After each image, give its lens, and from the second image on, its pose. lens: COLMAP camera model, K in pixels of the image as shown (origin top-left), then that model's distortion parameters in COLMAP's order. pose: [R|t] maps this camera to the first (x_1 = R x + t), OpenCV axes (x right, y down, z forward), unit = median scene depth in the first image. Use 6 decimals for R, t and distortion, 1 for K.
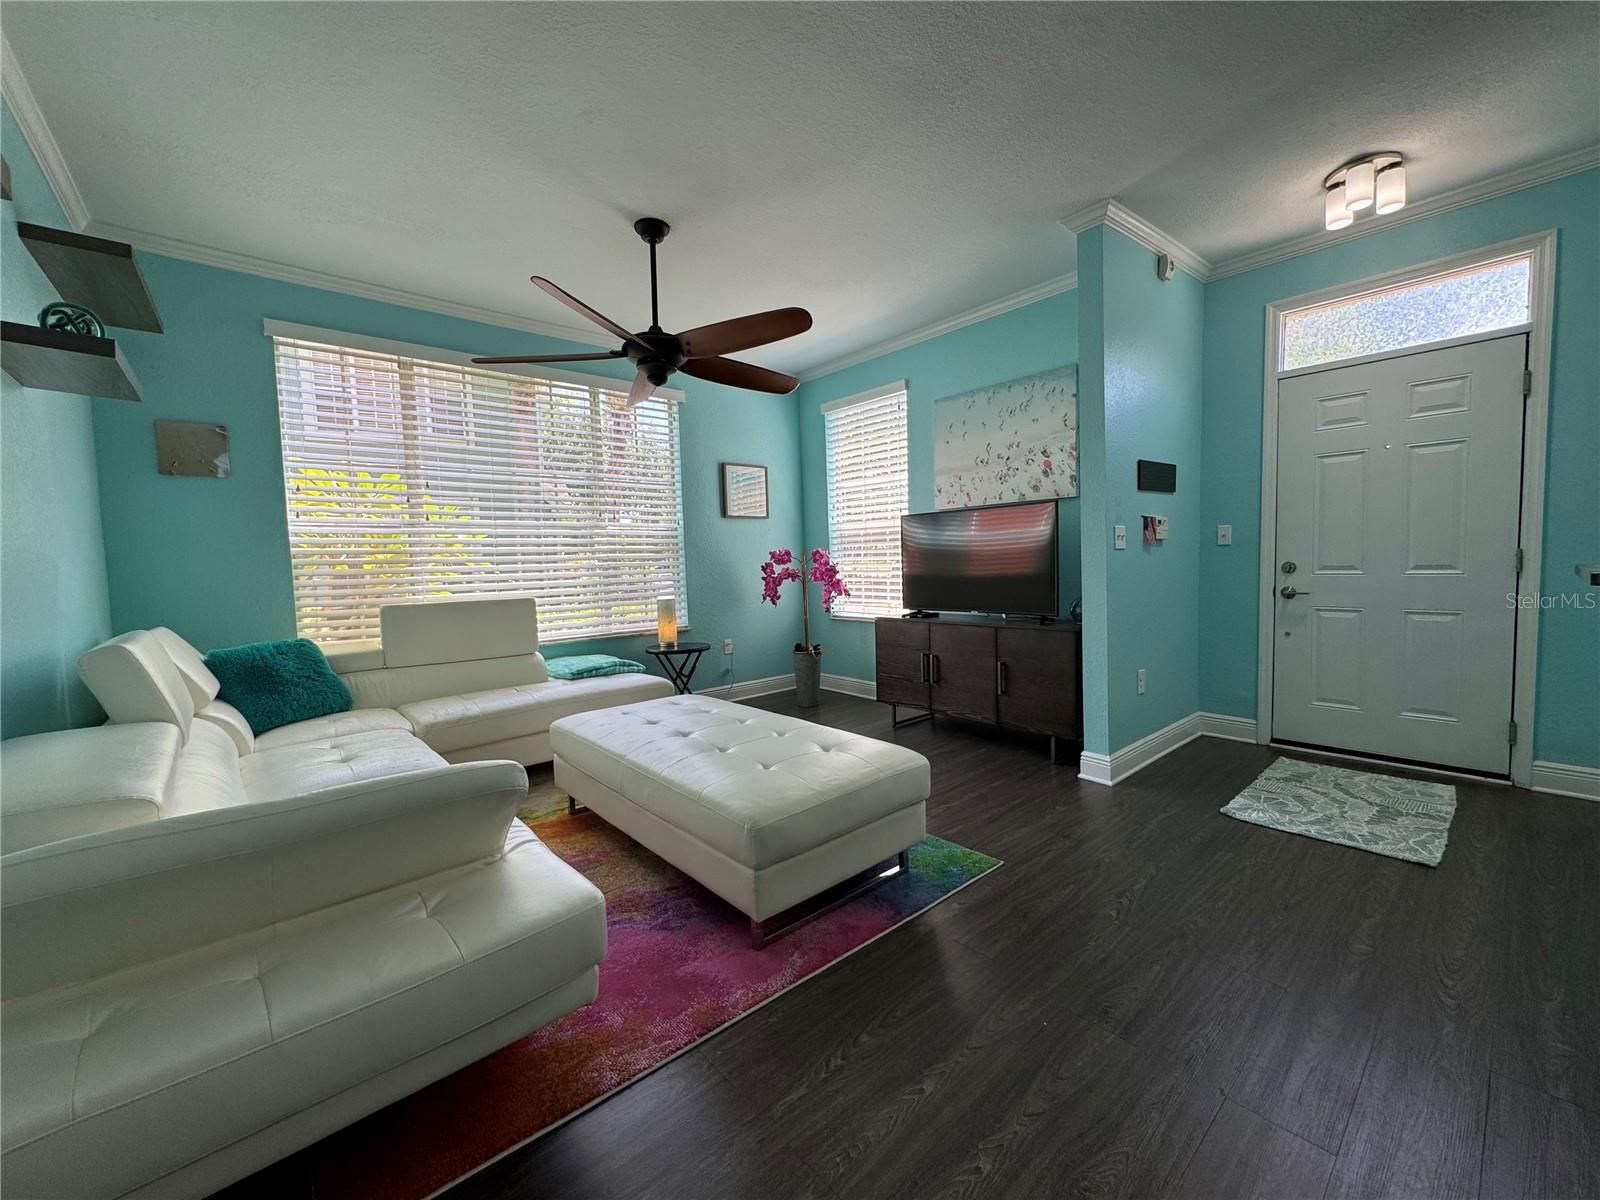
lens RADIAL K [[638.9, 0, 802.8], [0, 638.9, 597.2], [0, 0, 1]] dist [-0.004091, 0.000412]
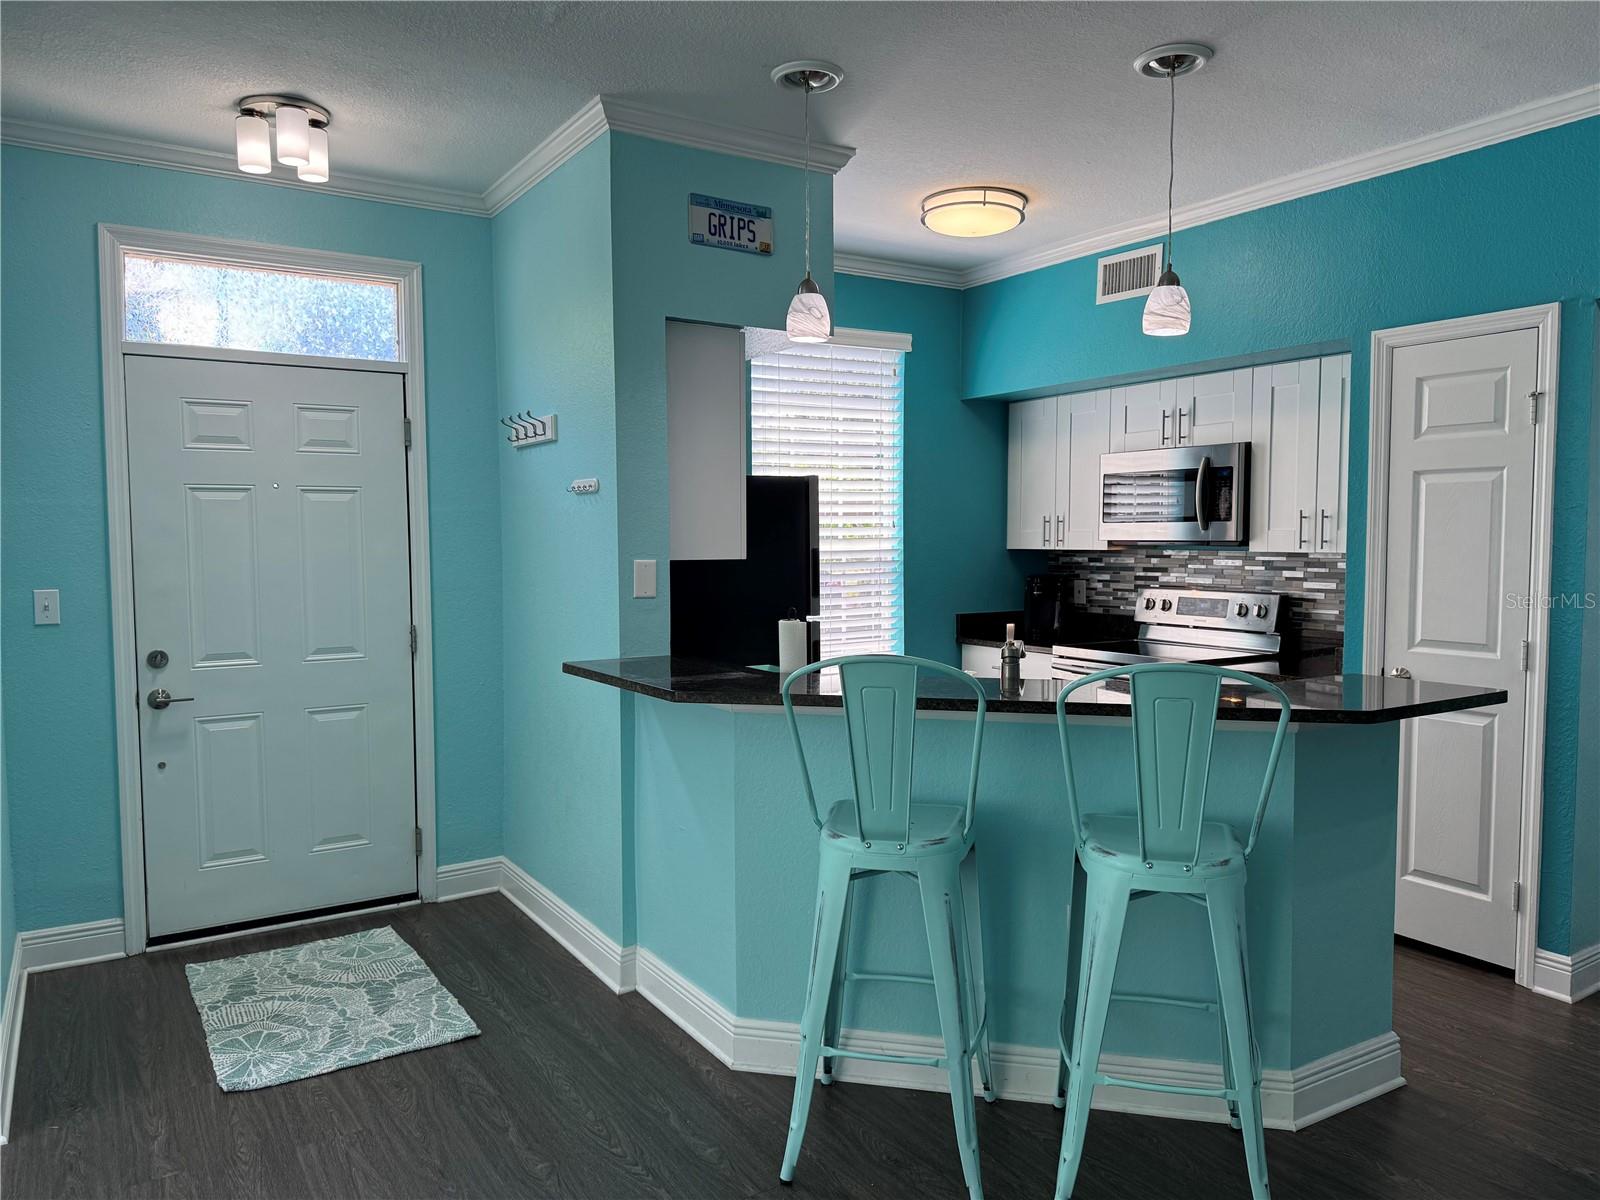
lens RADIAL K [[1125.1, 0, 794.0], [0, 1125.1, 611.9], [0, 0, 1]] dist [0.047656, -0.055106]
pose [[0.151819, -0.041157, 0.987551, -0.265301], [0.058135, 0.997775, 0.032646, -0.104106], [-0.986697, 0.052455, 0.153874, 0.236678]]
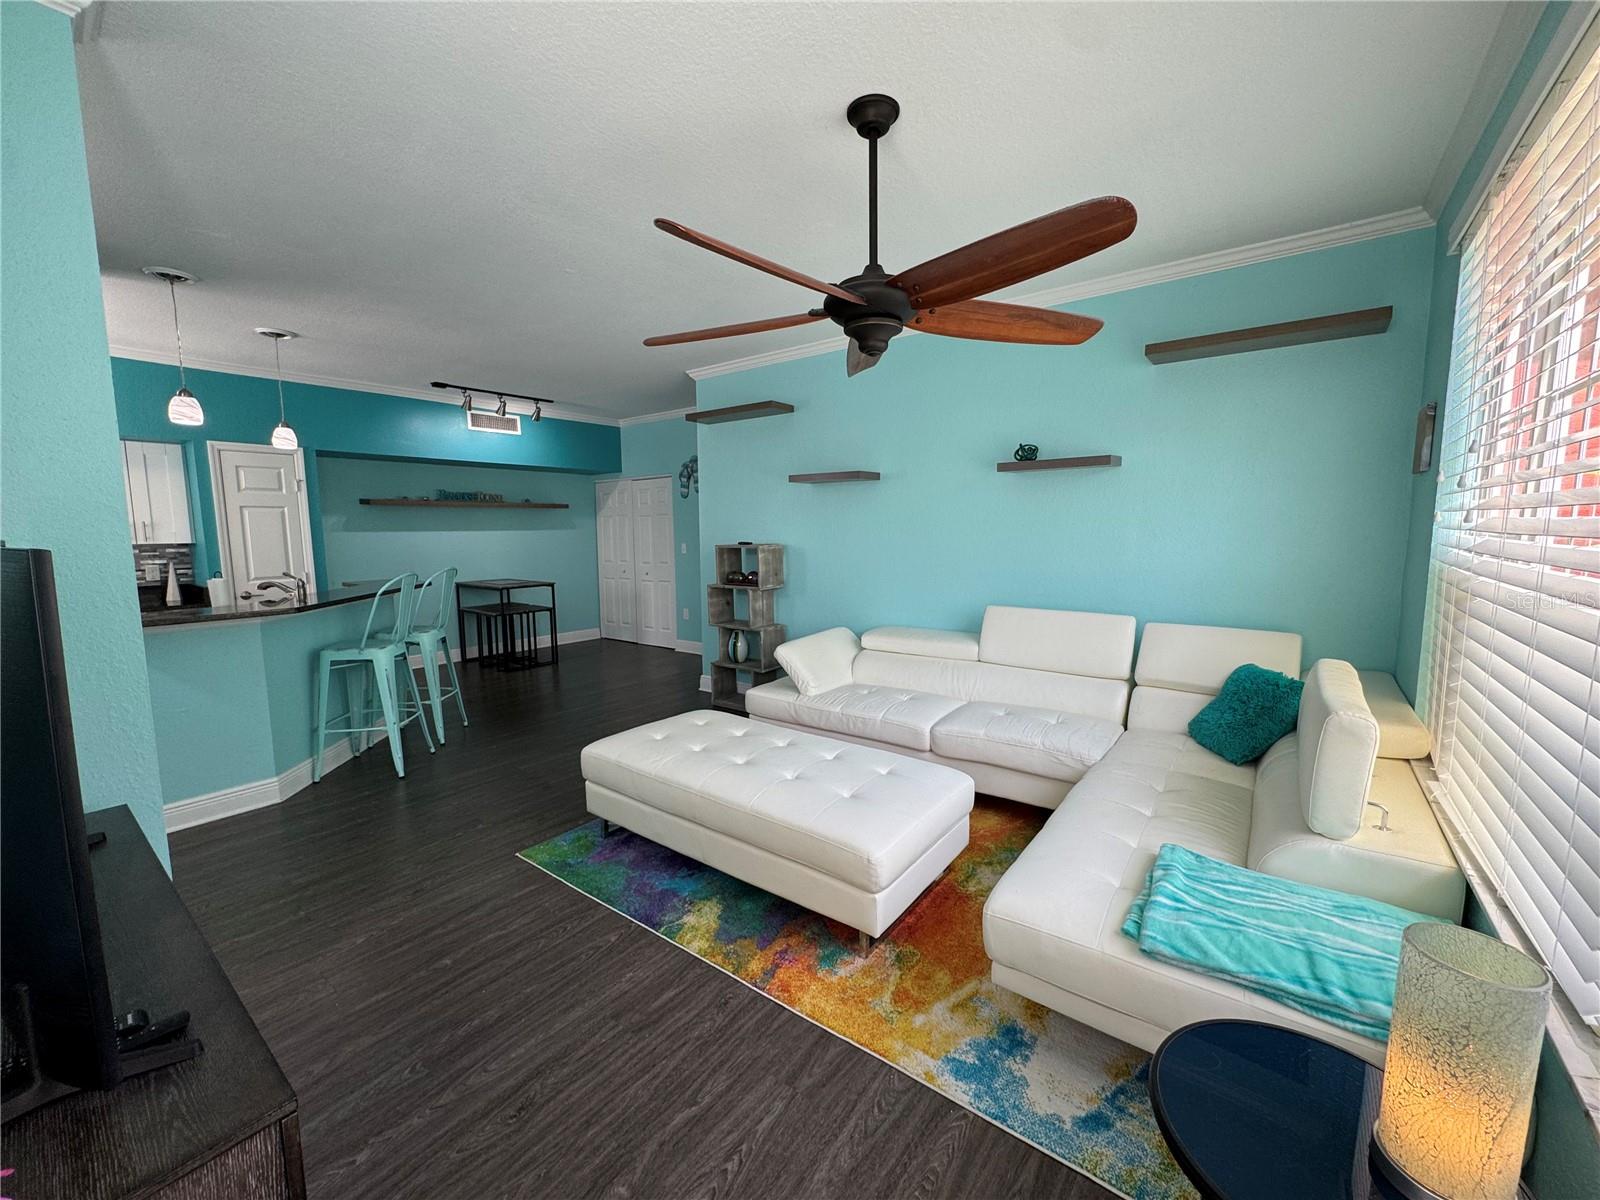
lens RADIAL K [[638.9, 0, 805.2], [0, 638.9, 596.7], [0, 0, 1]] dist [-0.004091, 0.000412]
pose [[-0.977730, 0.058783, -0.201466, -0.005019], [0.024603, 0.985457, 0.168133, -0.185277], [0.208420, 0.159432, -0.964957, 1.618227]]
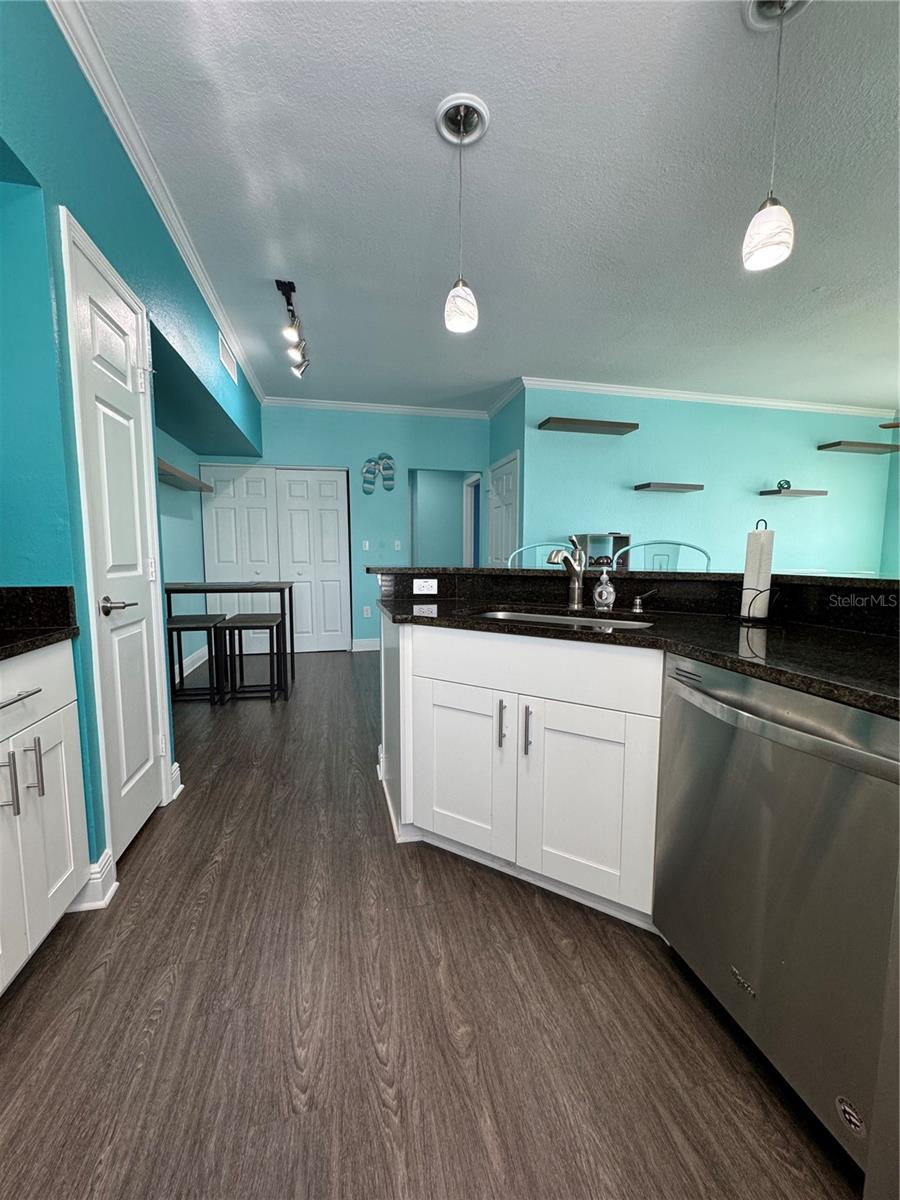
lens RADIAL K [[479.2, 0, 448.9], [0, 479.2, 599.4], [0, 0, 1]] dist [-0.004091, 0.000412]
pose [[-0.469640, 0.112913, -0.875608, 1.306191], [-0.039205, 0.988142, 0.148452, -0.056513], [0.881987, 0.104047, -0.459644, 0.343610]]
